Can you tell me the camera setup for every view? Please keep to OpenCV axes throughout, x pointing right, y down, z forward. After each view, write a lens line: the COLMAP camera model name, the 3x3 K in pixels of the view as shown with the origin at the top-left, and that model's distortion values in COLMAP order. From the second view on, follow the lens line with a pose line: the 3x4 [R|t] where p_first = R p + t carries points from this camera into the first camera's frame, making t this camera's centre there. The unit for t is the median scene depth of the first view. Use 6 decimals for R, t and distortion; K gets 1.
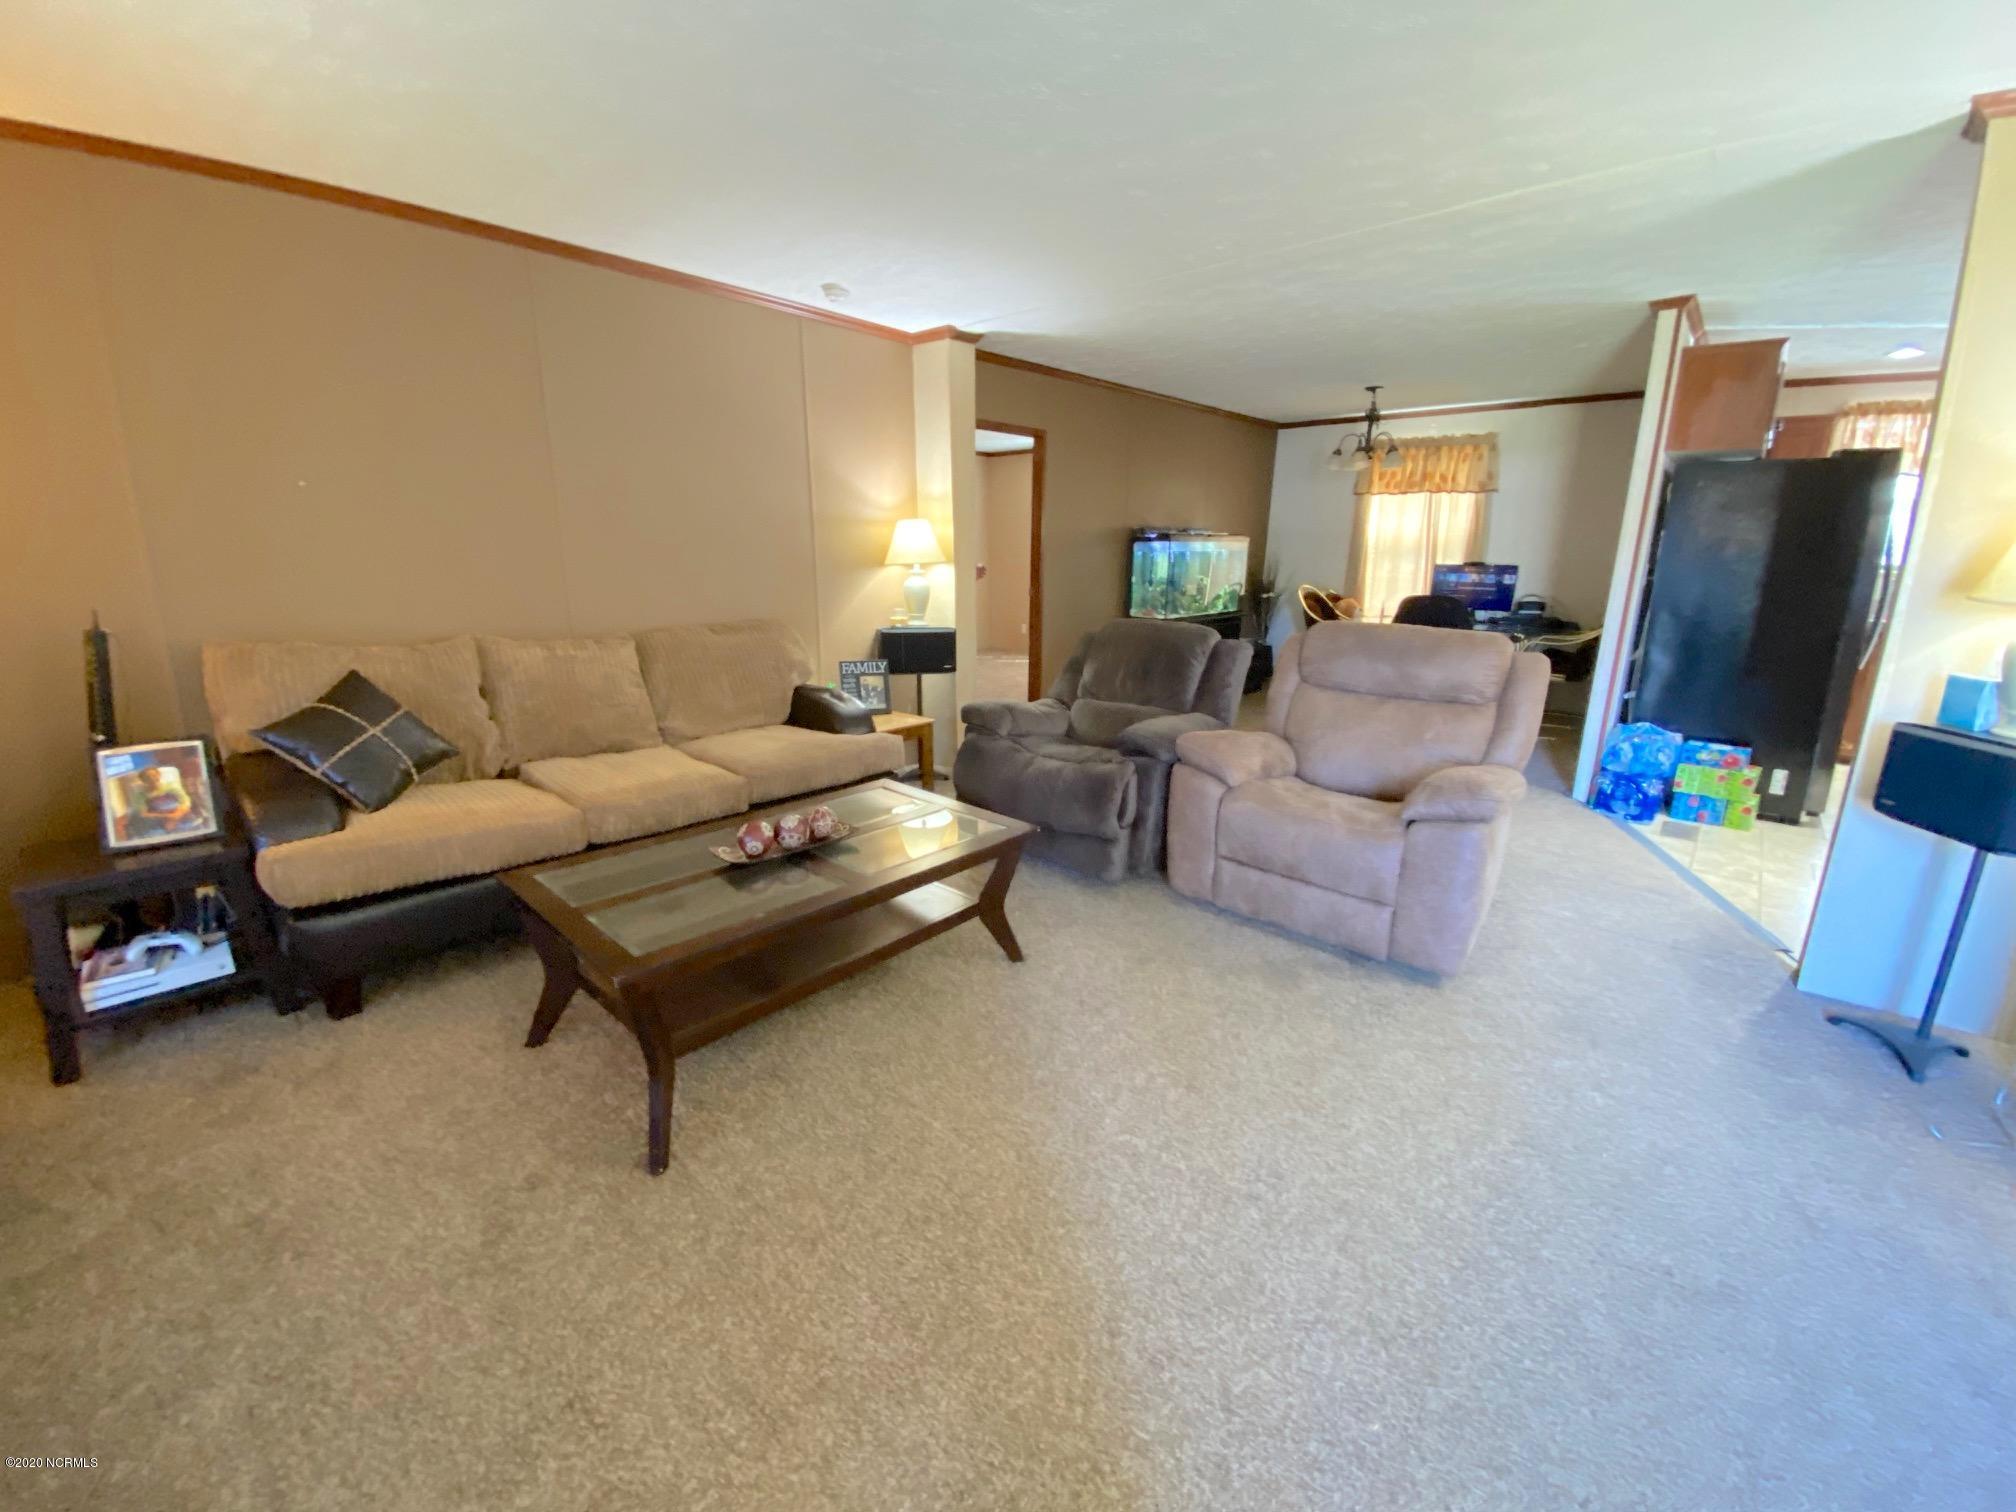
lens RADIAL K [[808.7, 0, 1008.0], [0, 808.7, 756.0], [0, 0, 1]] dist [-0.002347, -0.013130]
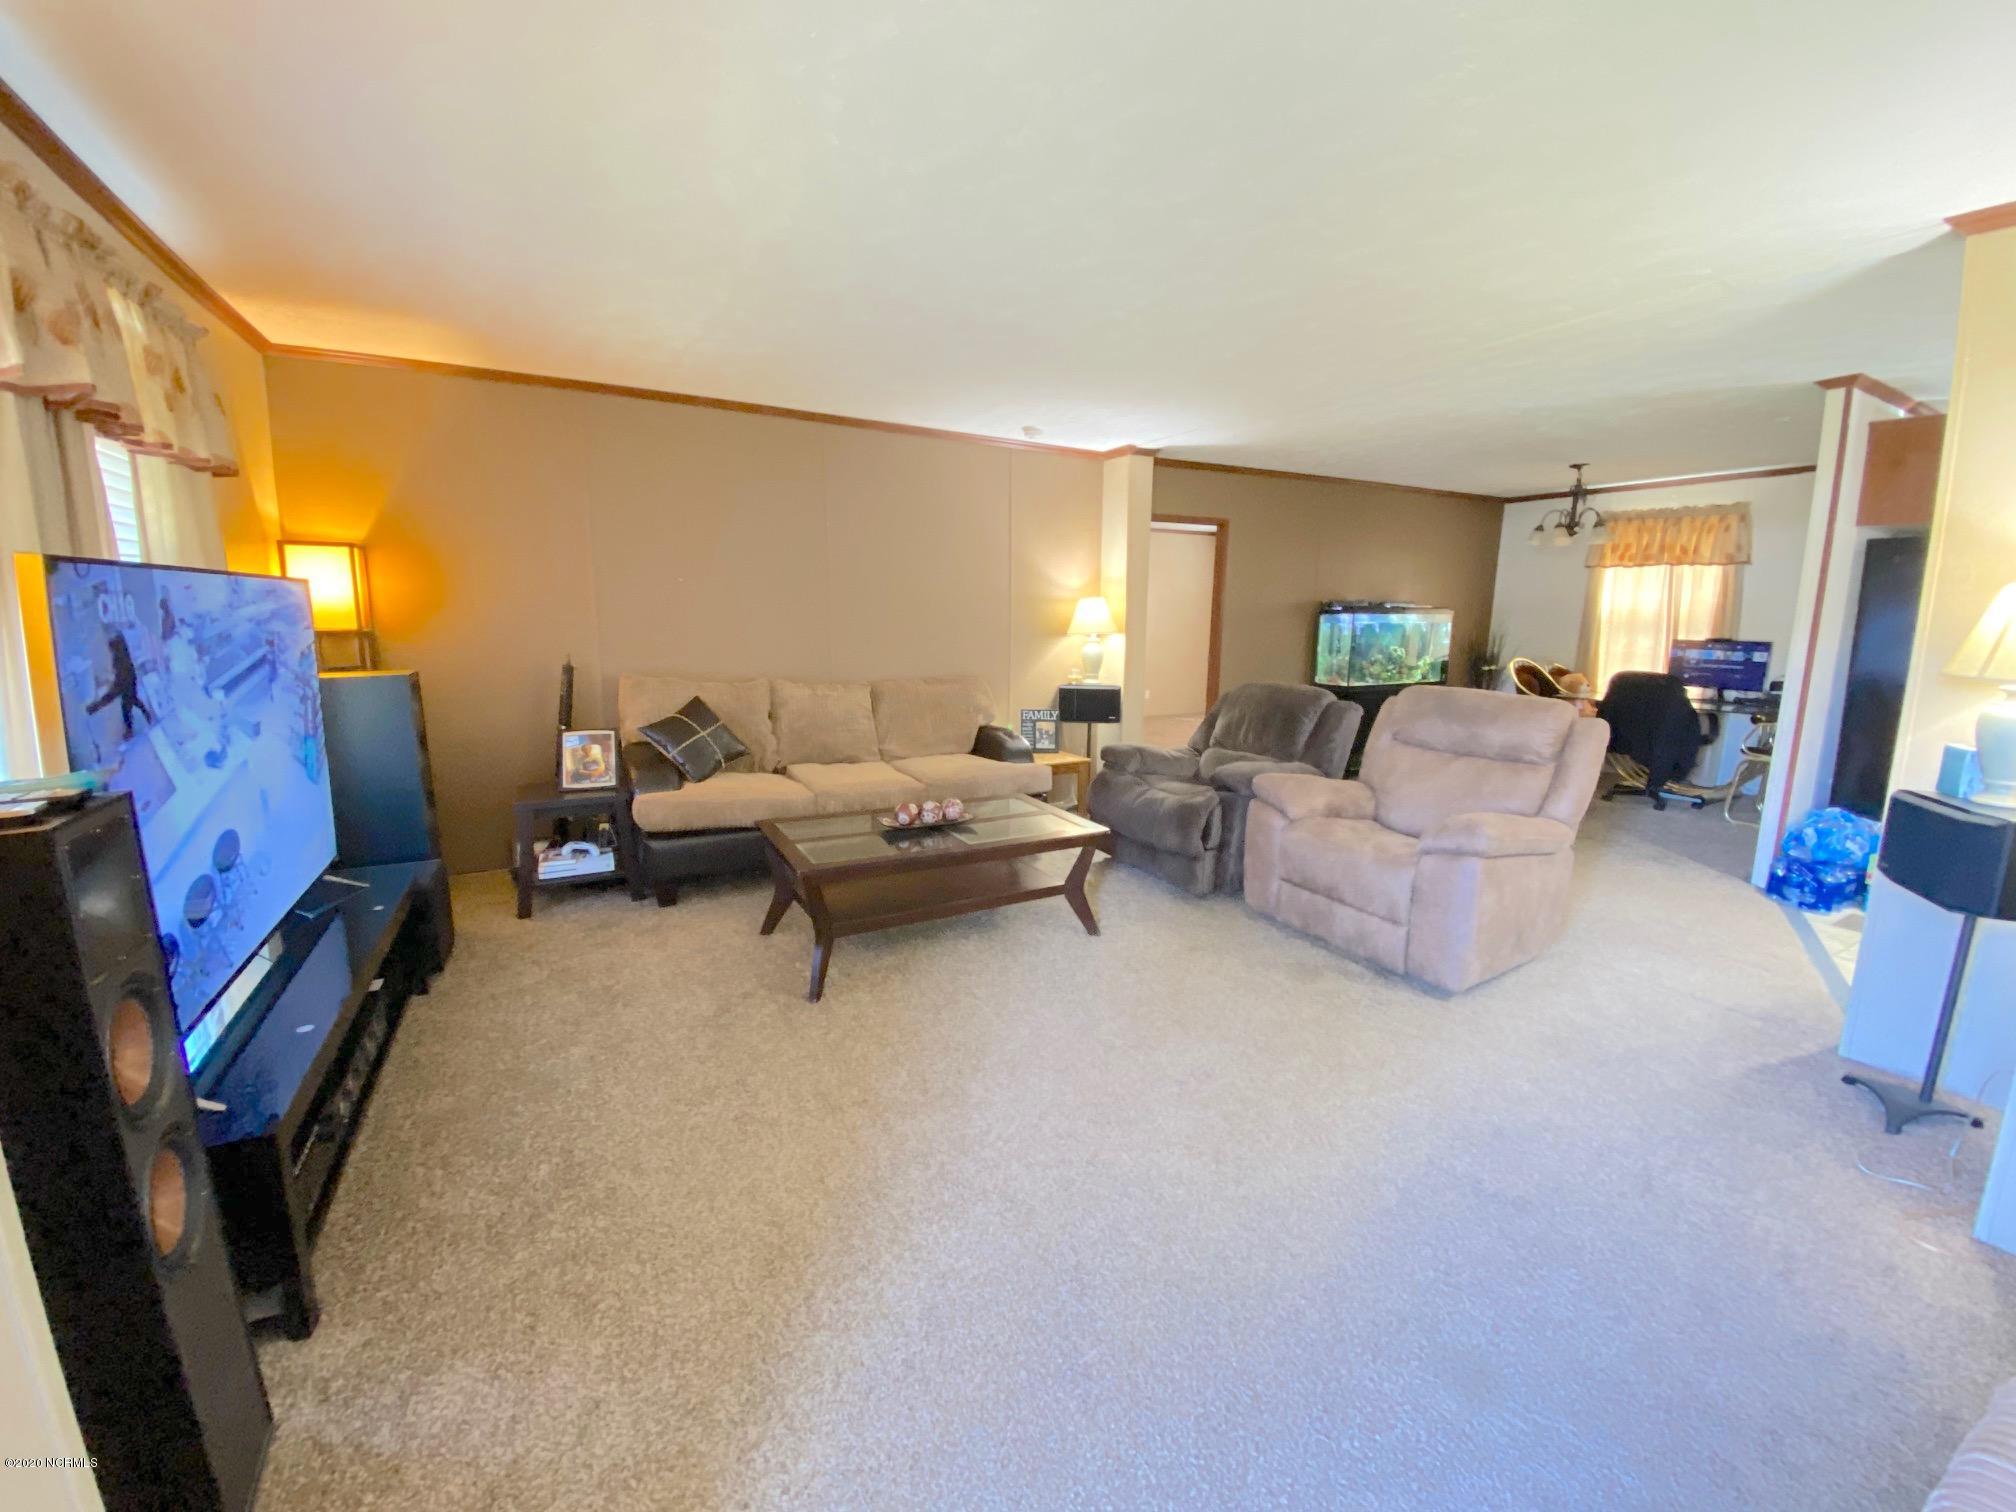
lens RADIAL K [[810.7, 0, 1008.0], [0, 810.7, 756.0], [0, 0, 1]] dist [0.001317, -0.018237]
pose [[0.944556, 0.056905, -0.323383, 0.264930], [-0.083804, 0.994030, -0.069865, 0.065234], [0.317477, 0.093092, 0.943686, -0.278869]]
